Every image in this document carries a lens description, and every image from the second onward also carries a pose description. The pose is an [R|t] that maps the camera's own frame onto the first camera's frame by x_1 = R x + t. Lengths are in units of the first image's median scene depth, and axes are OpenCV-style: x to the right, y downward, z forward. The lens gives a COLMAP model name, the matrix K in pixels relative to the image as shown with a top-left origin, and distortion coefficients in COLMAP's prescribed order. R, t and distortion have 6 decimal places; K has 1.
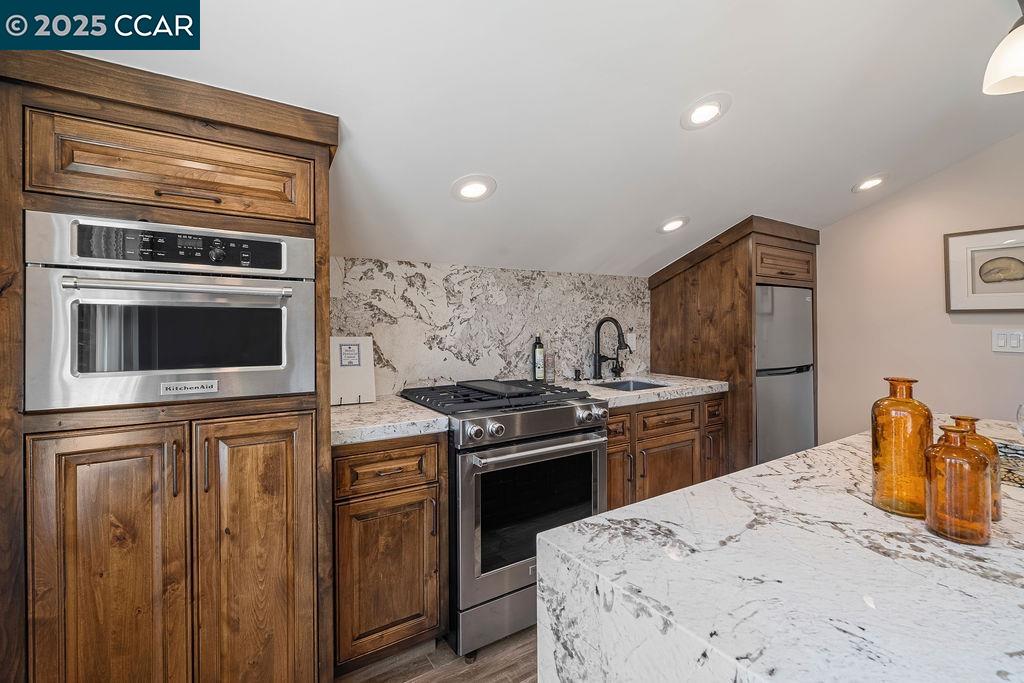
lens RADIAL K [[466.0, 0, 526.3], [0, 466.0, 301.8], [0, 0, 1]] dist [-0.022366, 0.000242]
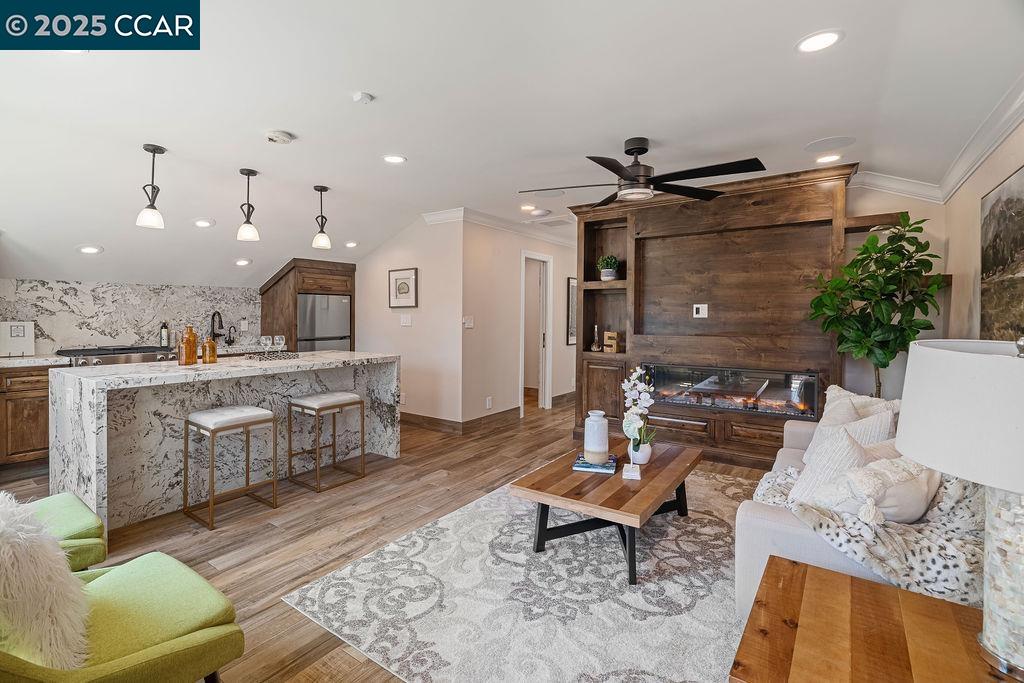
lens RADIAL K [[466.0, 0, 526.3], [0, 466.0, 301.8], [0, 0, 1]] dist [-0.022366, 0.000242]
pose [[0.938953, -0.001857, 0.344041, 0.778729], [0.000047, 0.999986, 0.005269, -0.013612], [-0.344046, -0.004931, 0.938940, -1.212566]]
